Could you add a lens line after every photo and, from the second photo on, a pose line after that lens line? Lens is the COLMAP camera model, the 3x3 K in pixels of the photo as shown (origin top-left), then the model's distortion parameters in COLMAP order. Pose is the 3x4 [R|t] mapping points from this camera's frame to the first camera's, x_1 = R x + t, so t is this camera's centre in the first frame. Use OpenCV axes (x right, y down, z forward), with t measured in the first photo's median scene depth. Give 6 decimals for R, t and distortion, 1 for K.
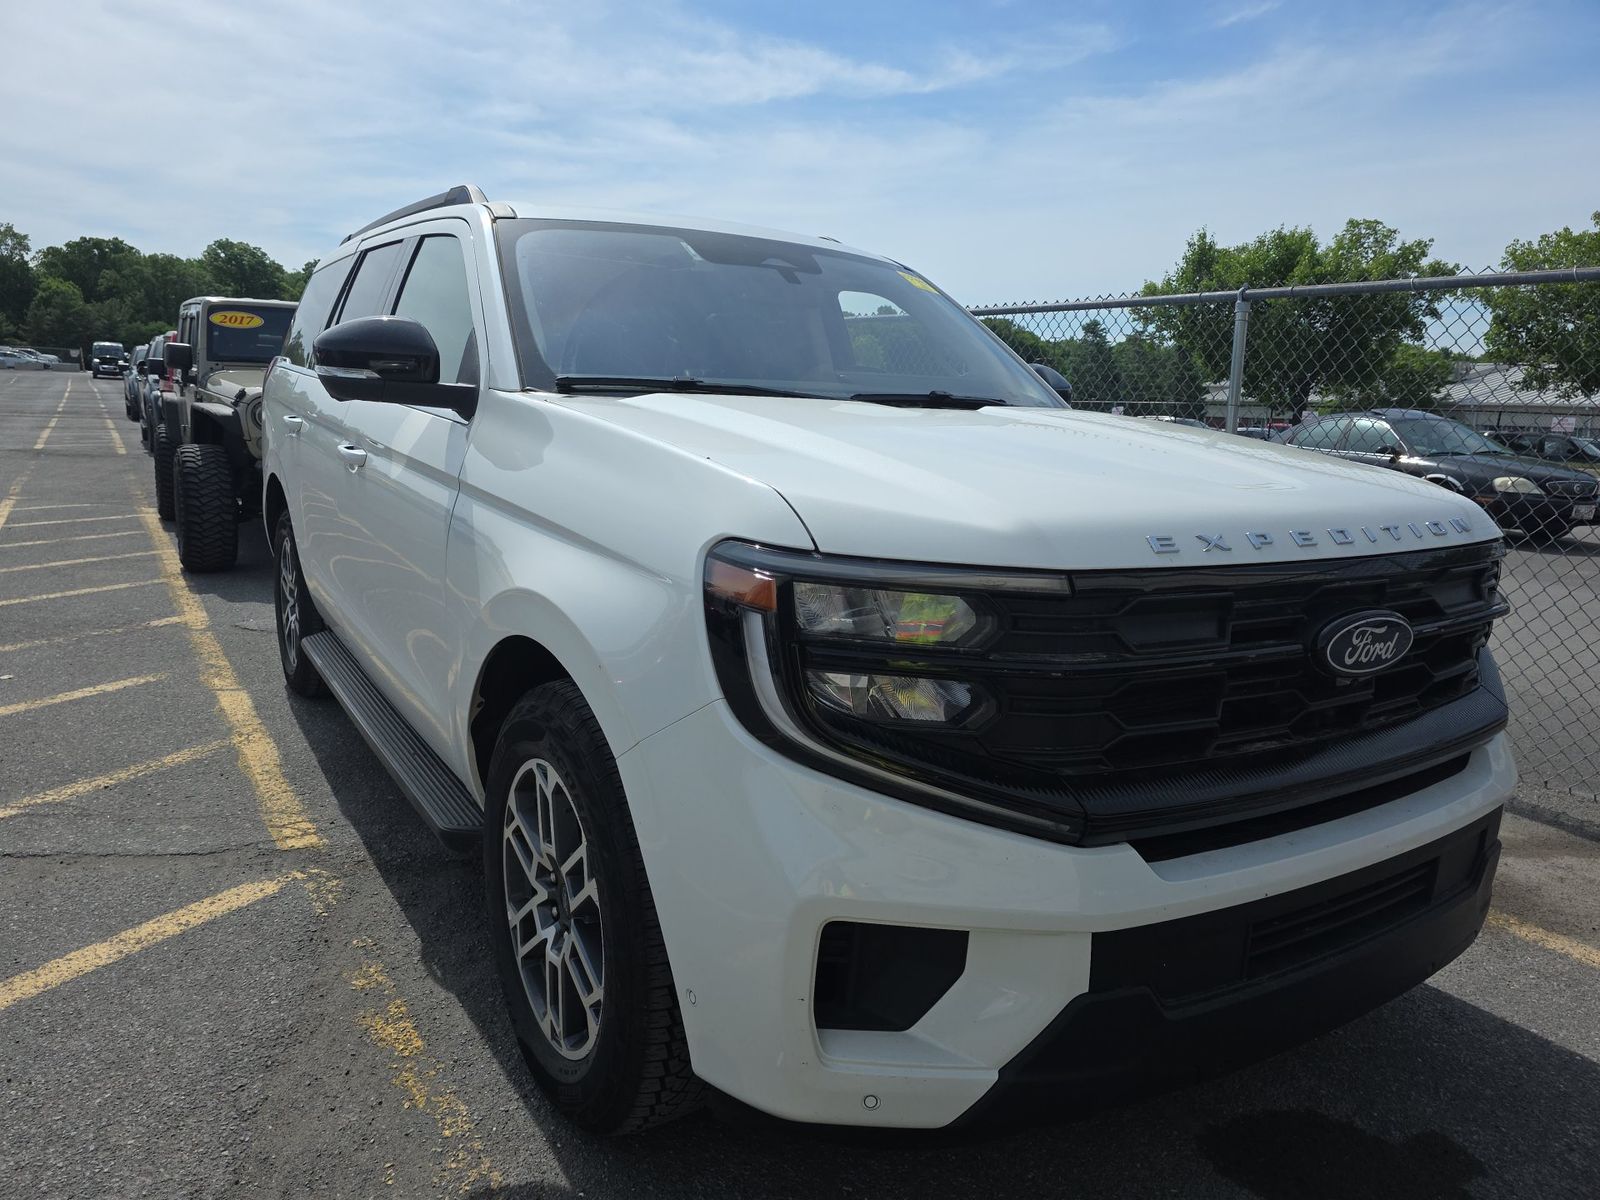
lens RADIAL K [[1068.6, 0, 798.6], [0, 1068.6, 606.1], [0, 0, 1]] dist [0.040189, -0.034137]
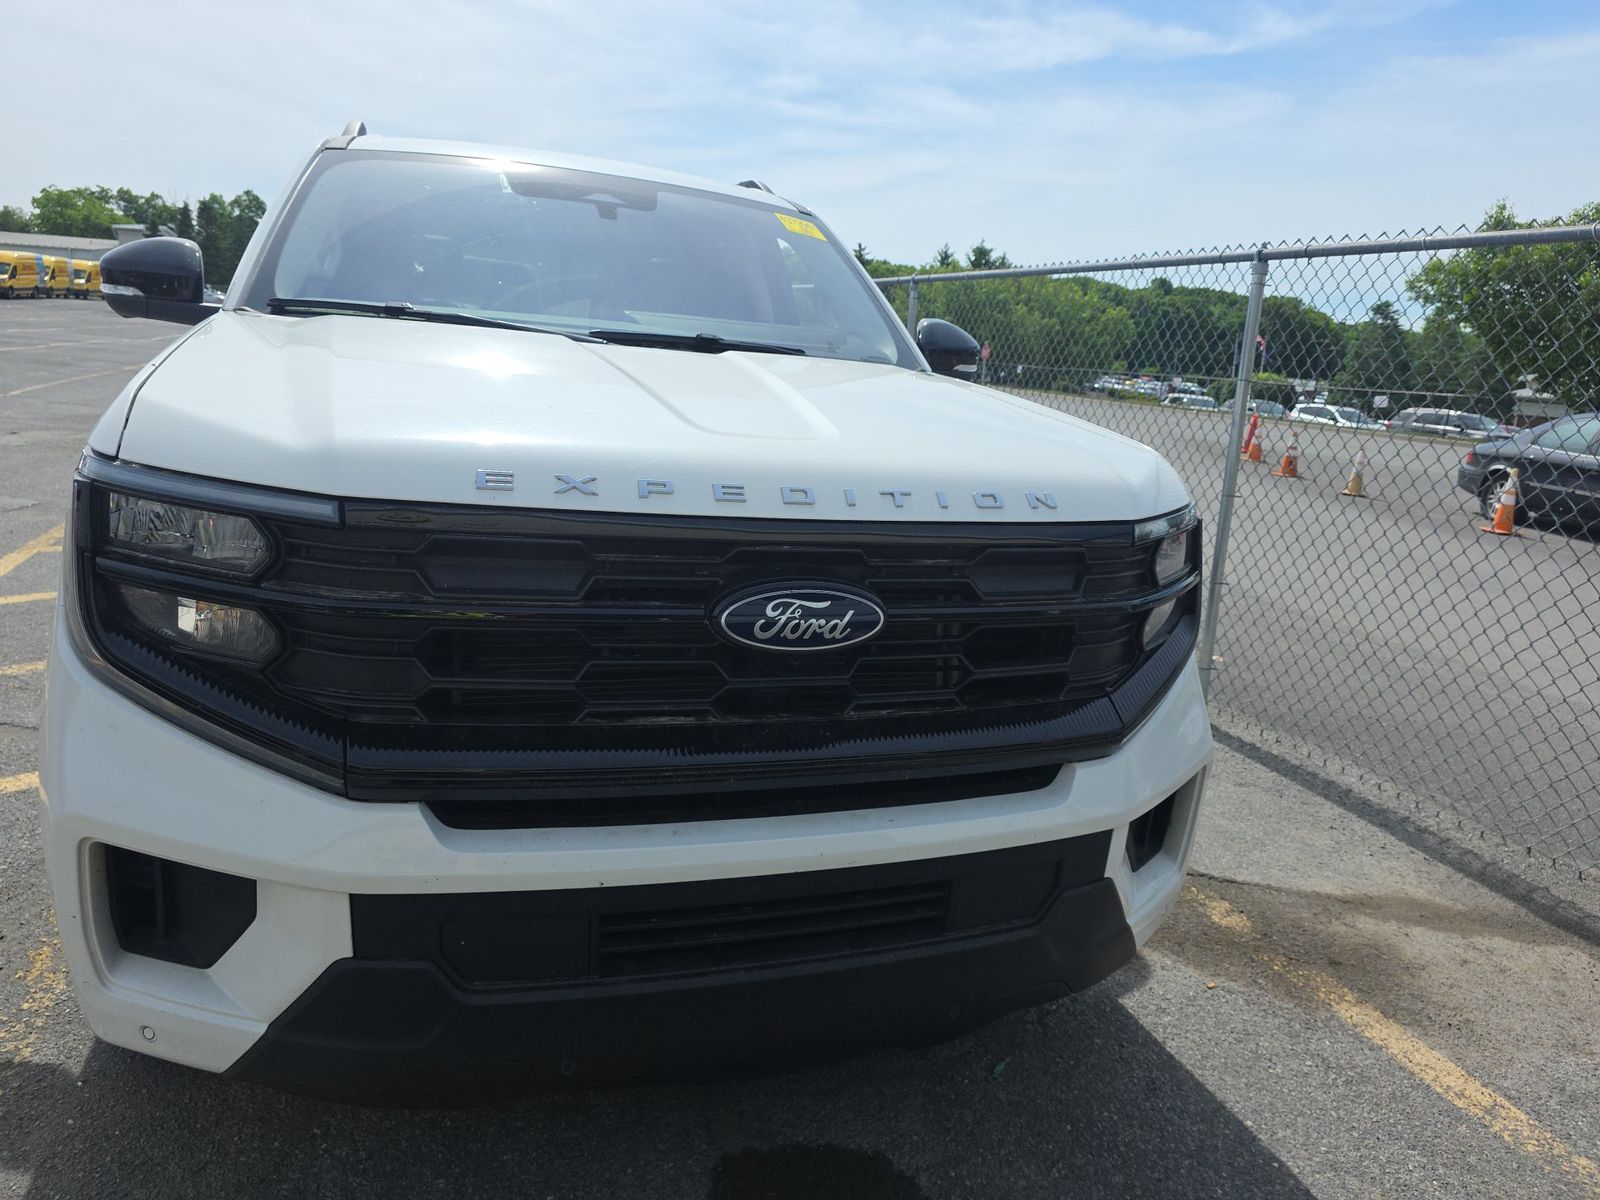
lens RADIAL K [[1068.6, 0, 802.5], [0, 1068.6, 585.7], [0, 0, 1]] dist [0.040189, -0.034137]
pose [[0.971434, 0.089756, -0.219683, 0.459931], [-0.087908, 0.995962, 0.018196, -0.004757], [0.220429, 0.001635, 0.975402, 0.103811]]
